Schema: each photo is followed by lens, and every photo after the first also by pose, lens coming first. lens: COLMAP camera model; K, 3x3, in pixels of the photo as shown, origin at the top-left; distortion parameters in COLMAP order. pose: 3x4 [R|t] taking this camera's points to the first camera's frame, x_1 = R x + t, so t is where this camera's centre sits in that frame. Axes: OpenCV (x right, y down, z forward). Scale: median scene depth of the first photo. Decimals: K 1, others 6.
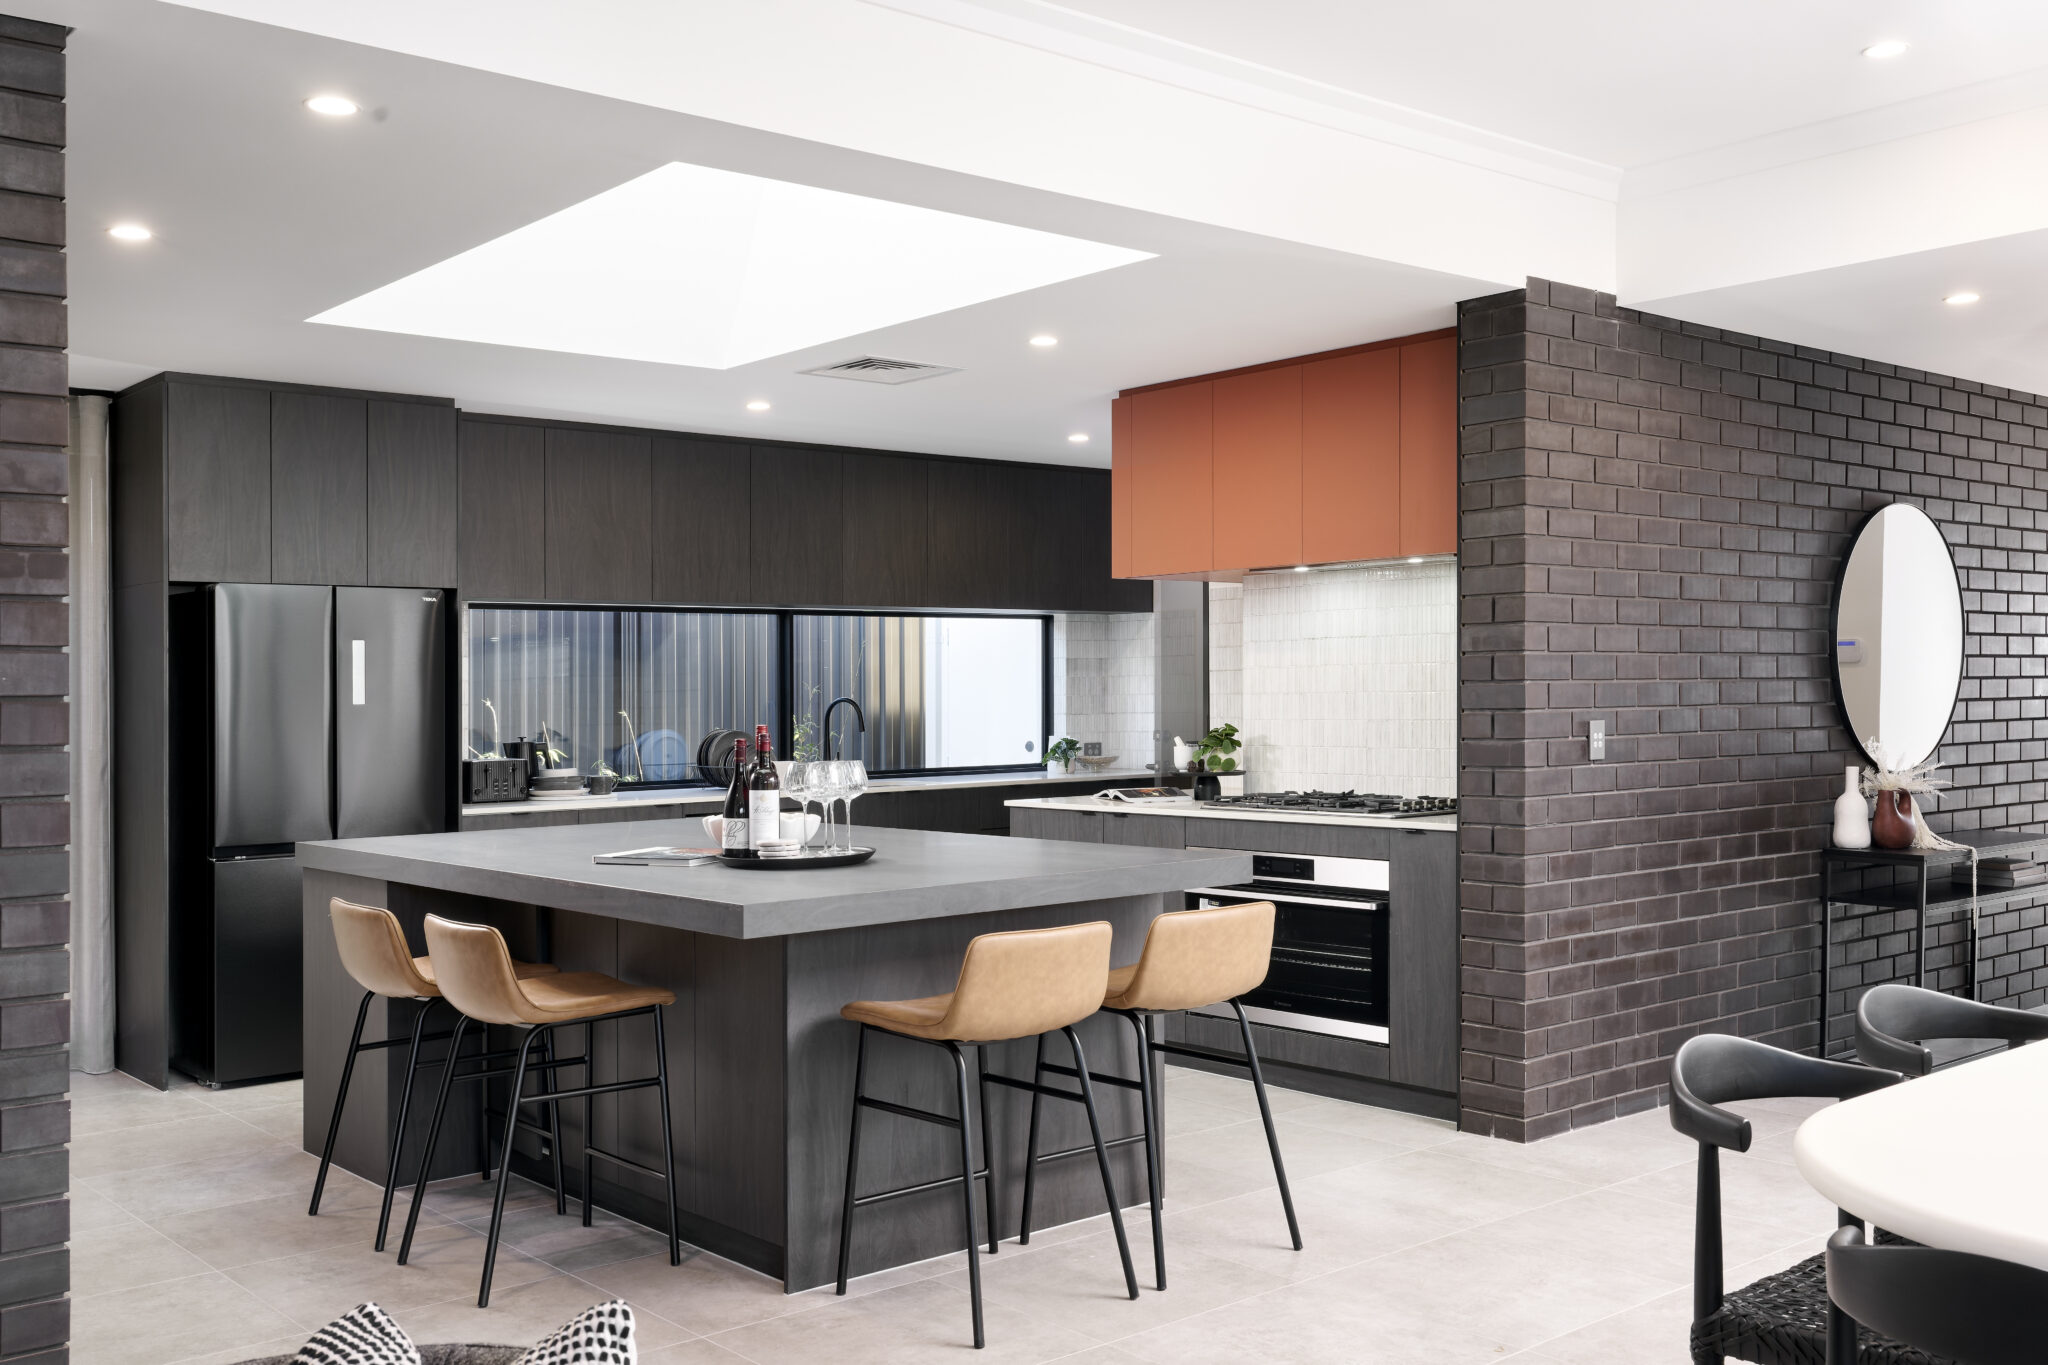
lens RADIAL K [[1832.5, 0, 1018.9], [0, 1832.5, 627.9], [0, 0, 1]] dist [0.010361, -0.000909]
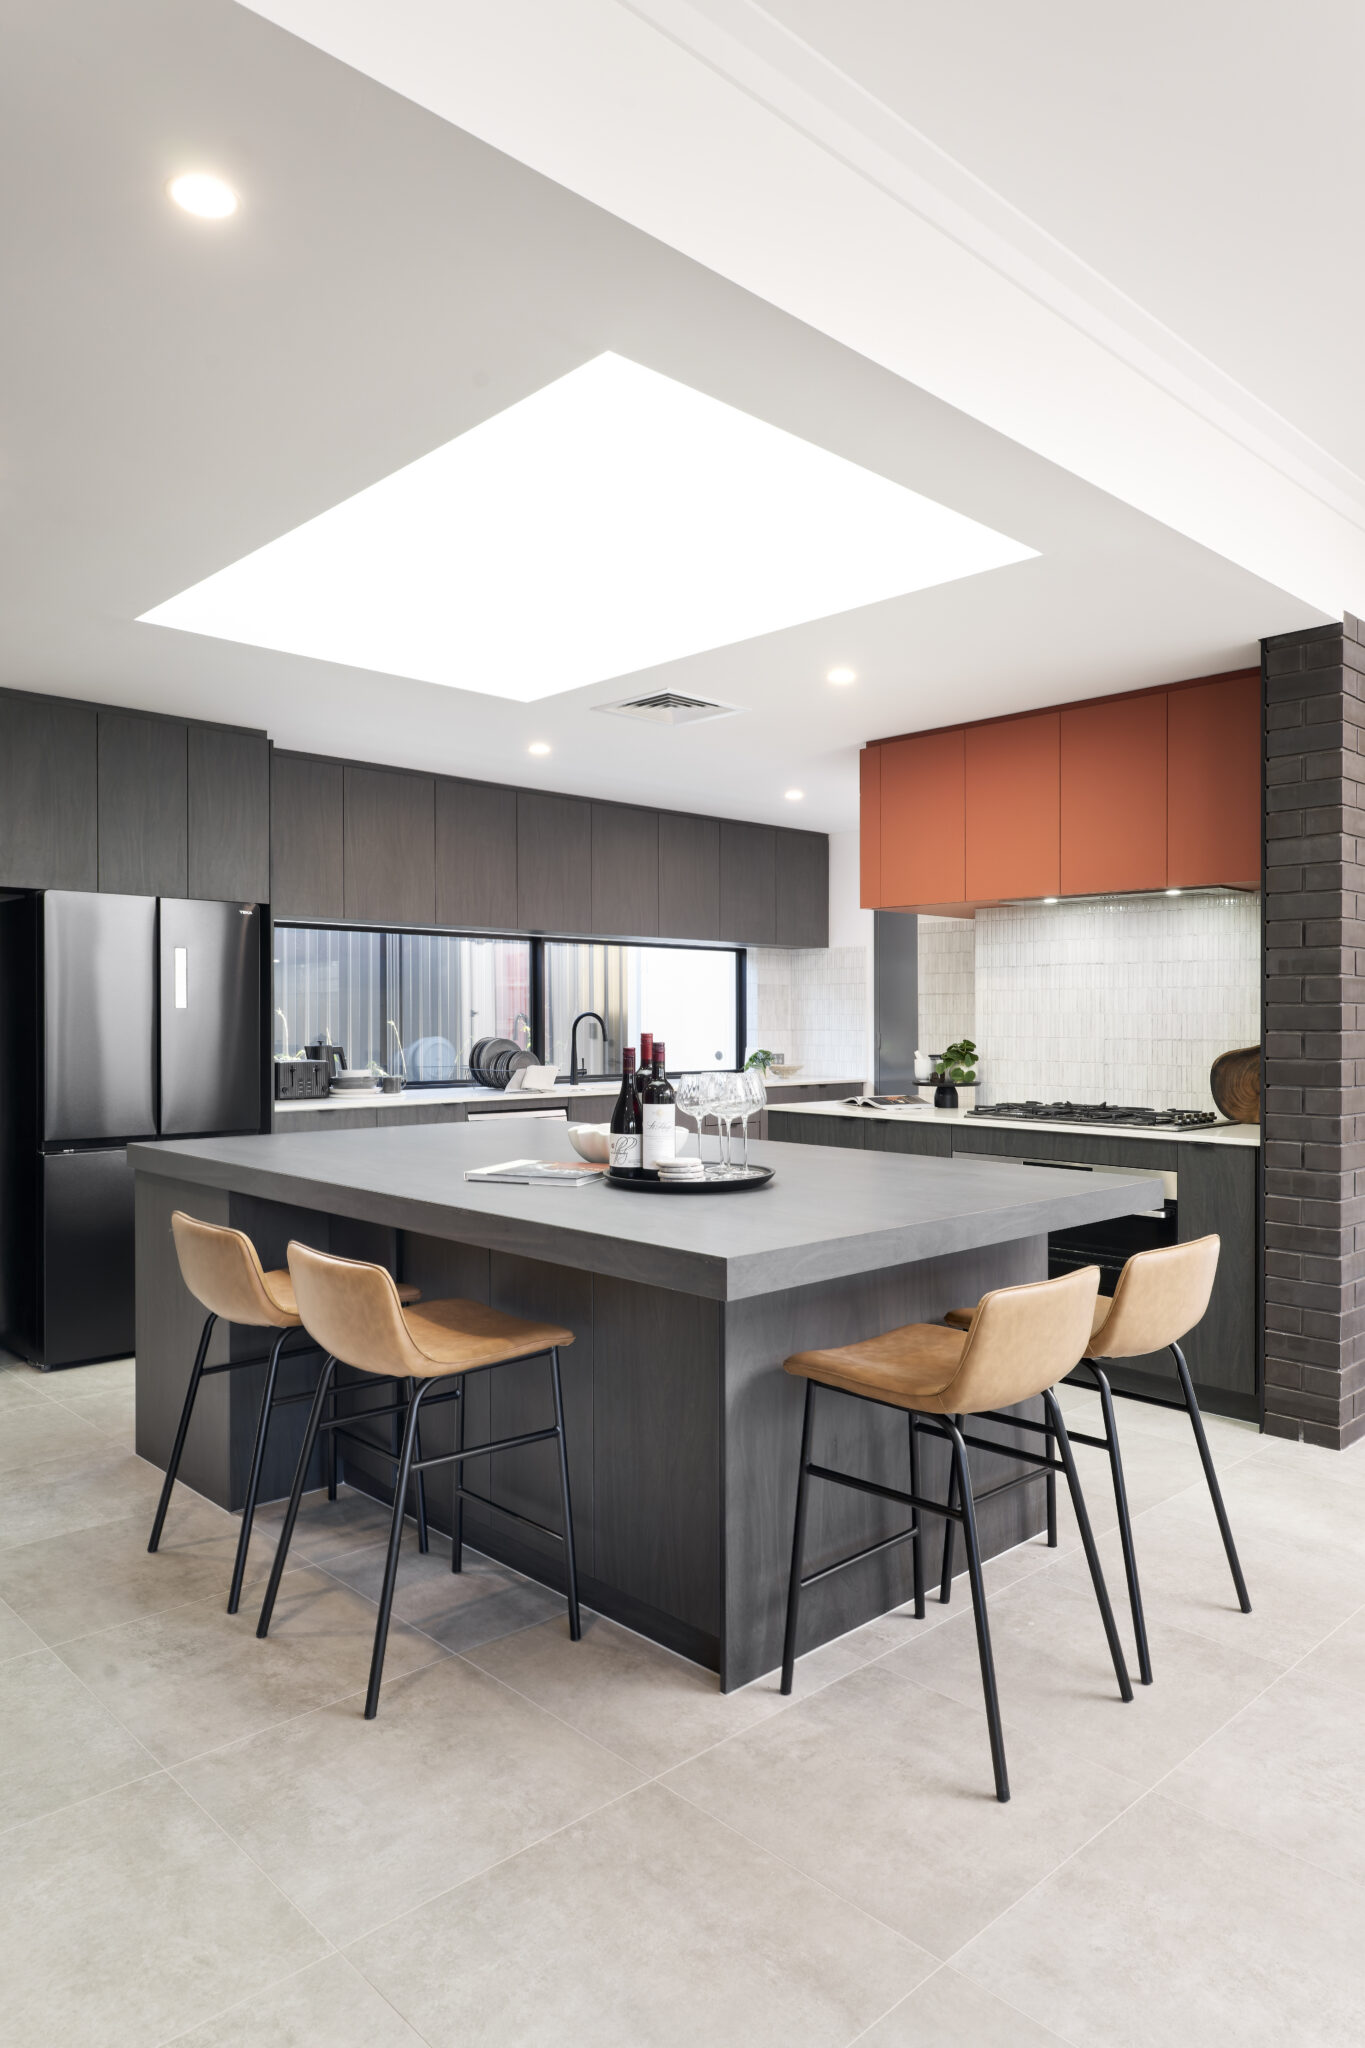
lens RADIAL K [[1294.9, 0, 682.5], [0, 1294.9, 1024.0], [0, 0, 1]] dist [0.000691, 0.001704]
pose [[0.998808, 0.017378, 0.045610, -0.140683], [-0.019243, 0.998983, 0.040783, 0.020033], [-0.044855, -0.041612, 0.998126, 0.321435]]
